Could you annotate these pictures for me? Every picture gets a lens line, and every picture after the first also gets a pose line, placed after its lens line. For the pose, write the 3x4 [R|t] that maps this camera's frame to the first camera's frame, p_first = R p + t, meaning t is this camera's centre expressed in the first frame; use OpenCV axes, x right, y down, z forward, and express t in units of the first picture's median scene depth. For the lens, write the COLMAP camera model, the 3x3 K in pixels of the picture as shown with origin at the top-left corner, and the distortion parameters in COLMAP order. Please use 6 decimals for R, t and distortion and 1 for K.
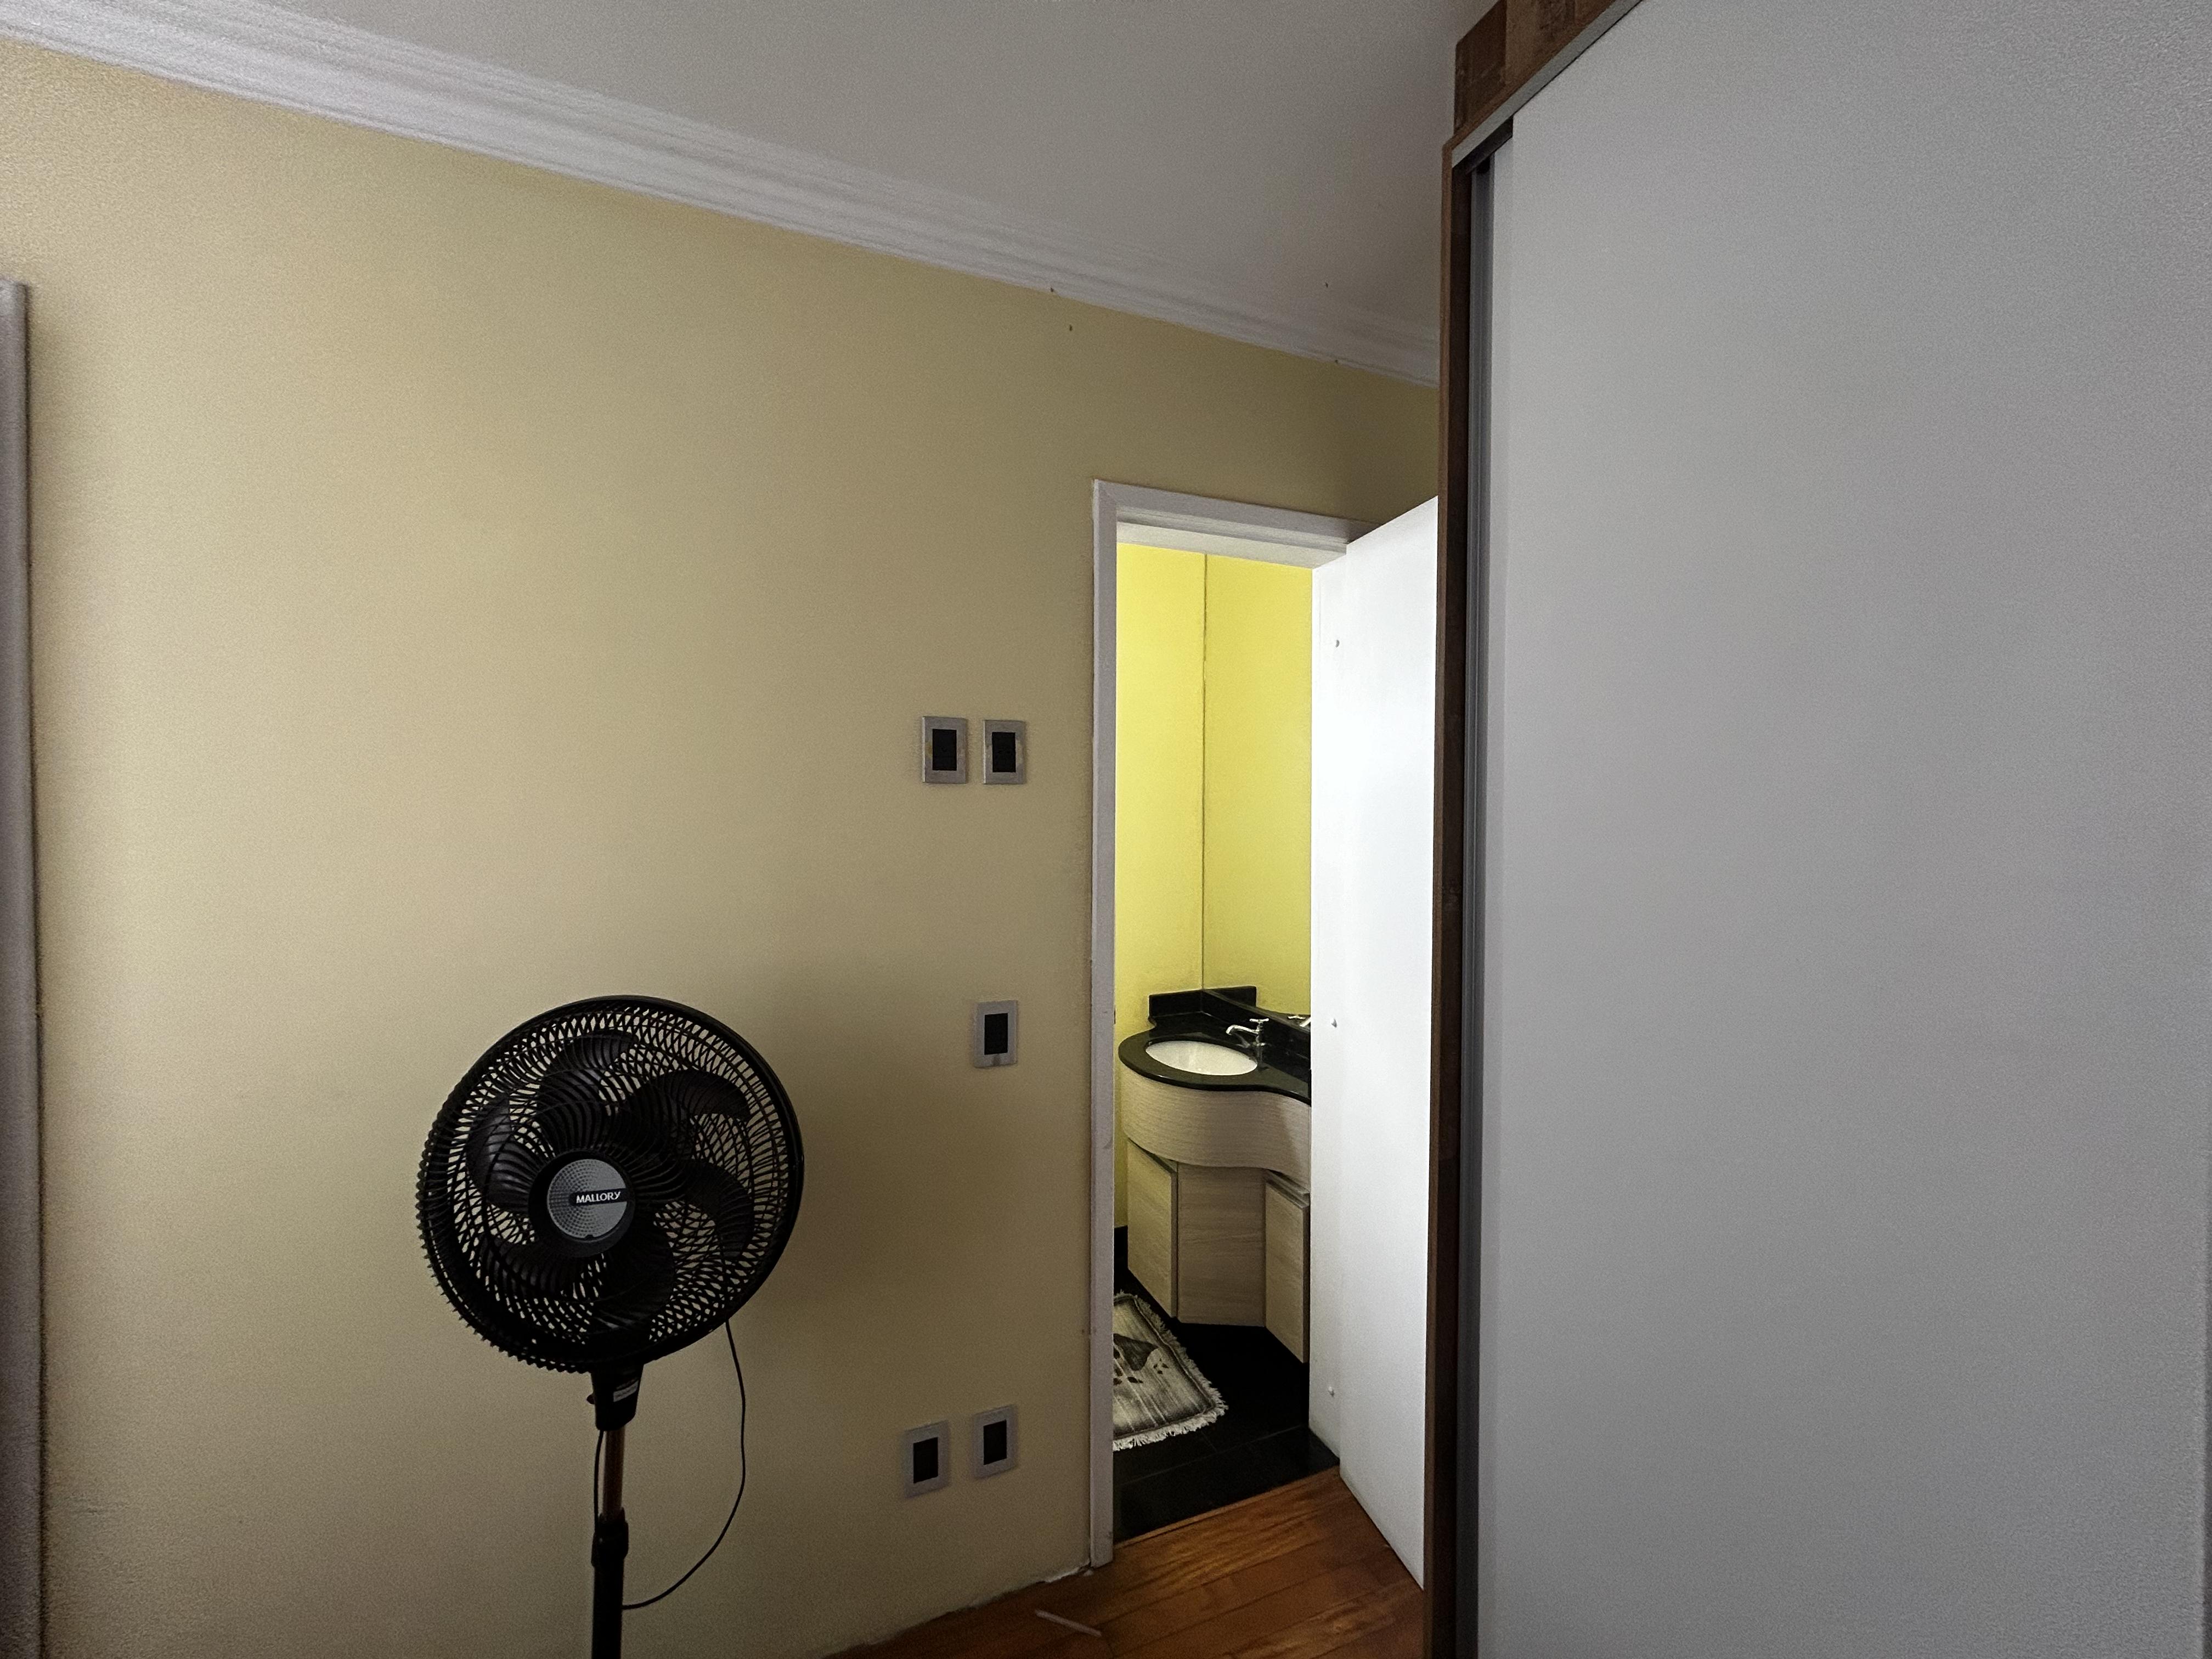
lens RADIAL K [[917.0, 0, 1105.5], [0, 917.0, 823.2], [0, 0, 1]] dist [0.004490, 0.000478]
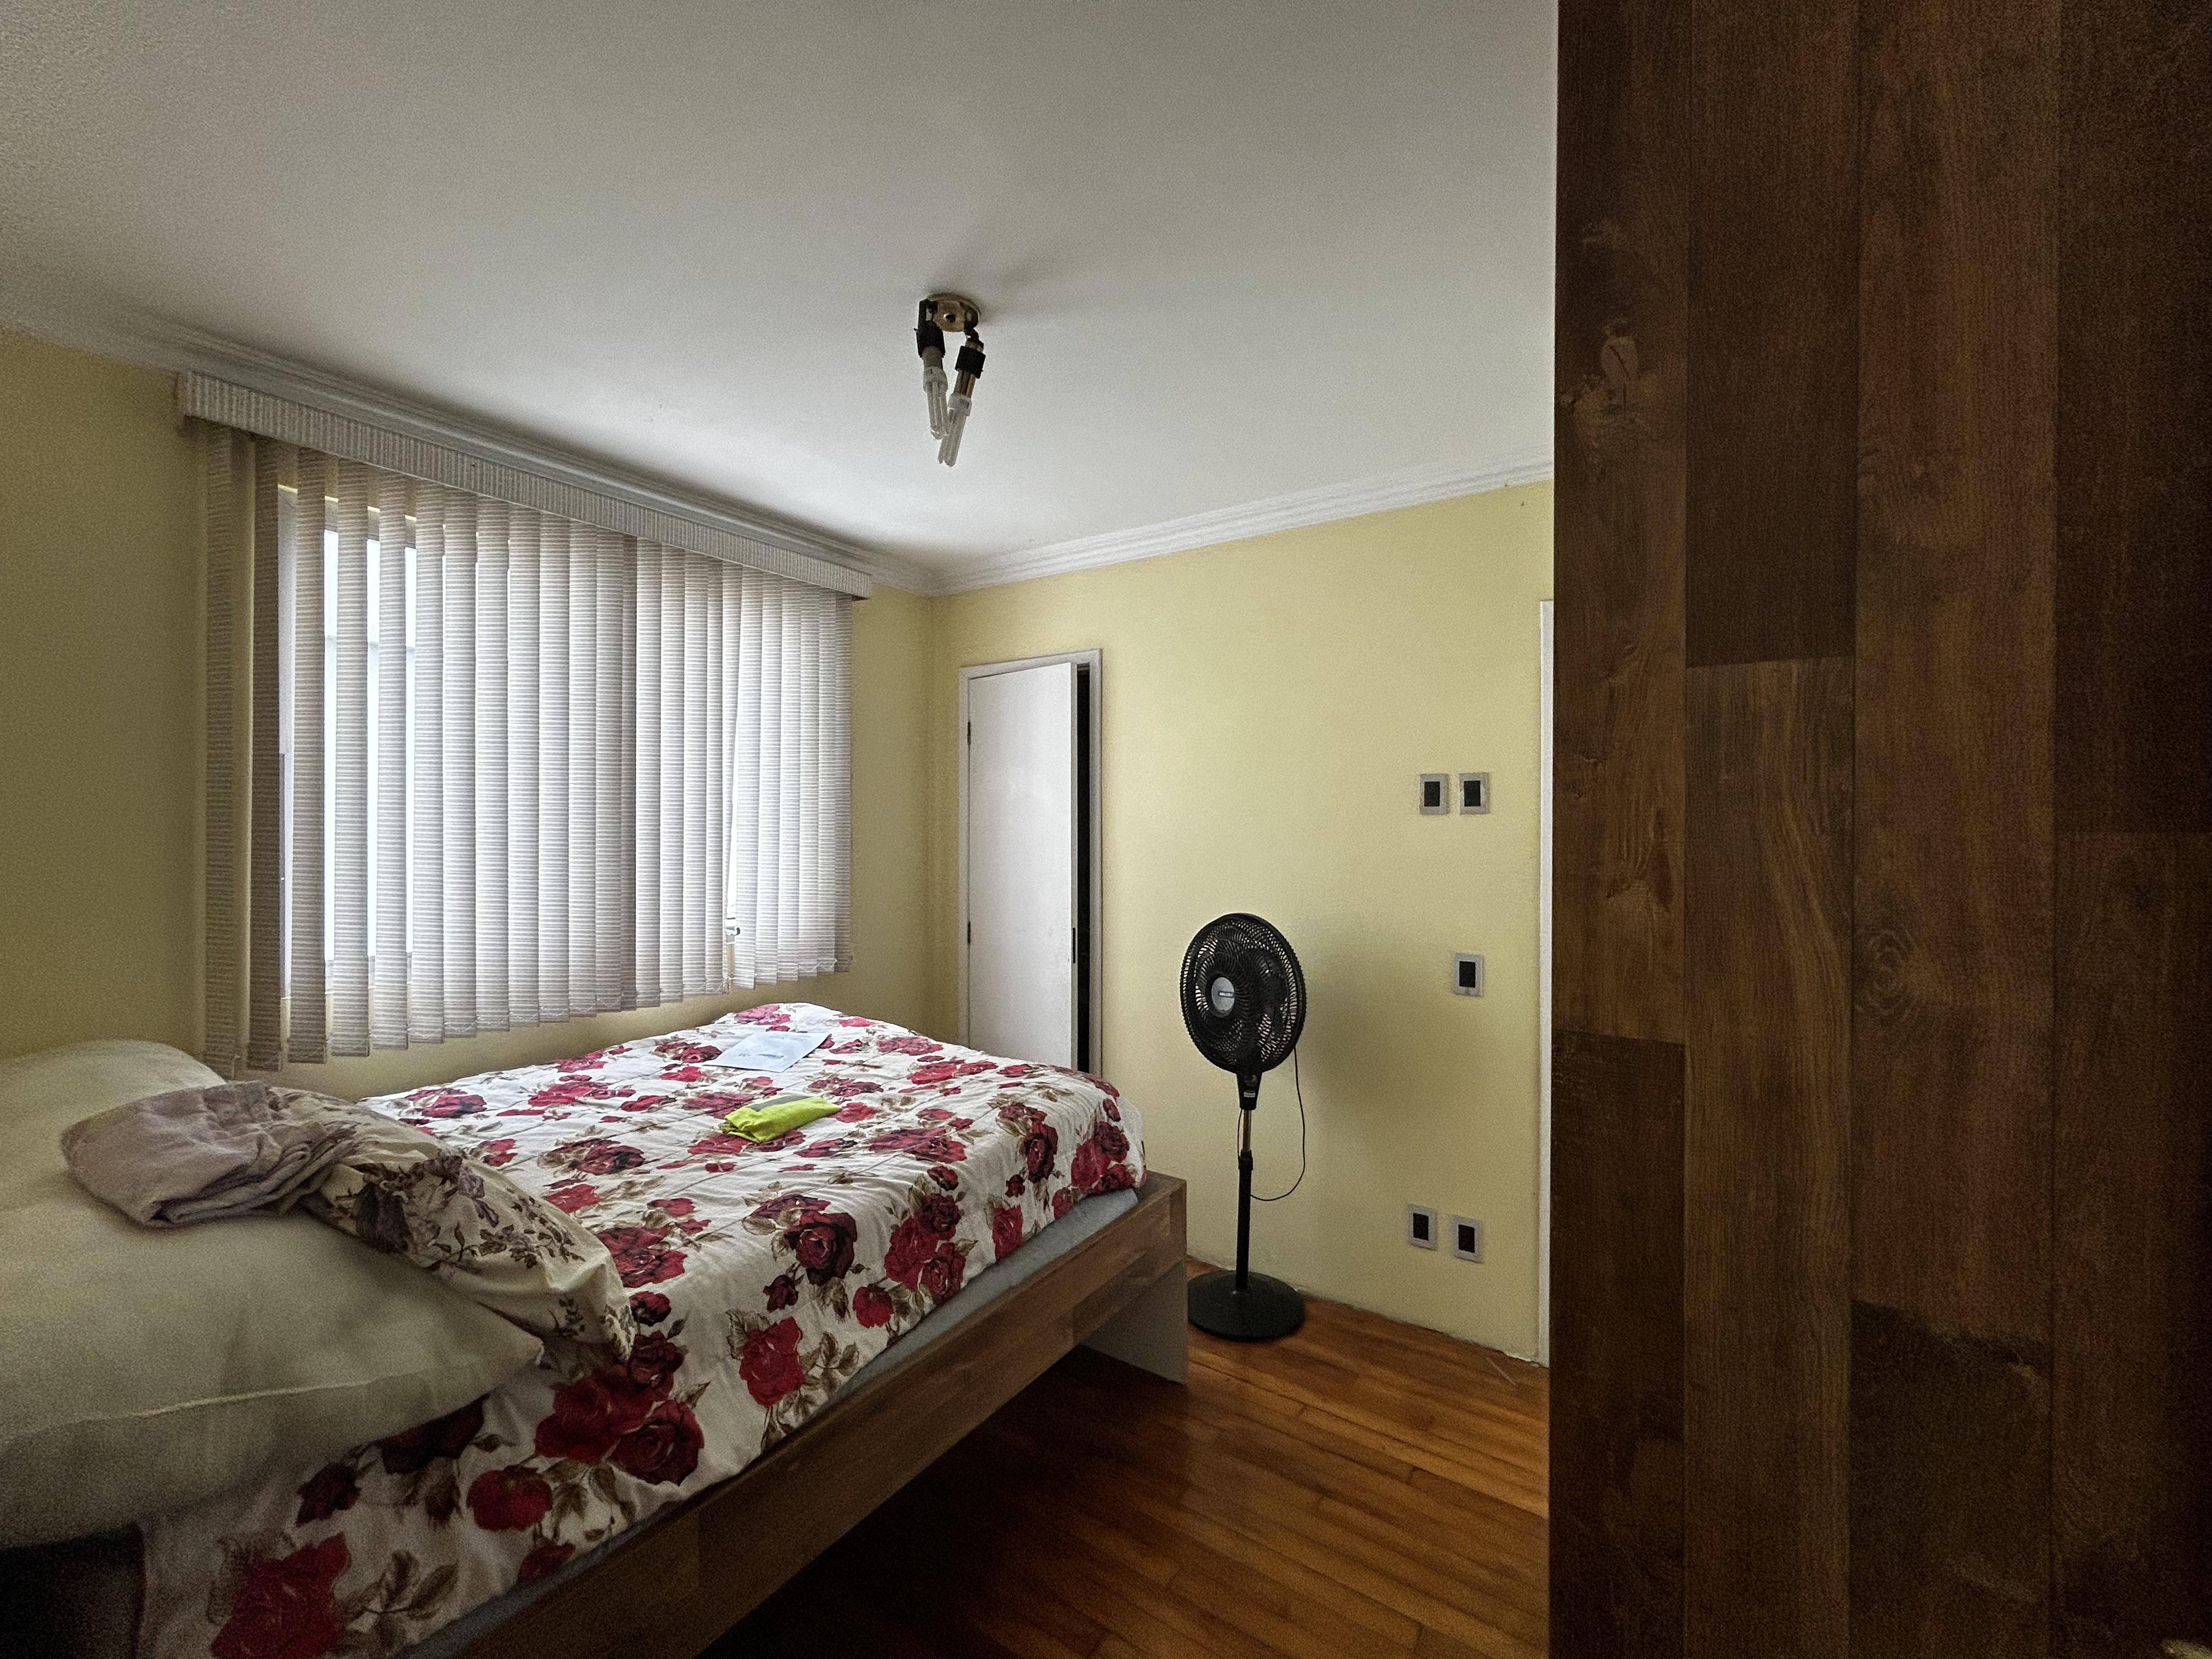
lens RADIAL K [[917.0, 0, 1105.5], [0, 917.0, 823.2], [0, 0, 1]] dist [0.004490, 0.000478]
pose [[0.534121, 0.002452, -0.845404, 0.888503], [-0.016582, 0.999834, -0.007577, -0.005077], [0.845245, 0.018066, 0.534073, -0.364941]]
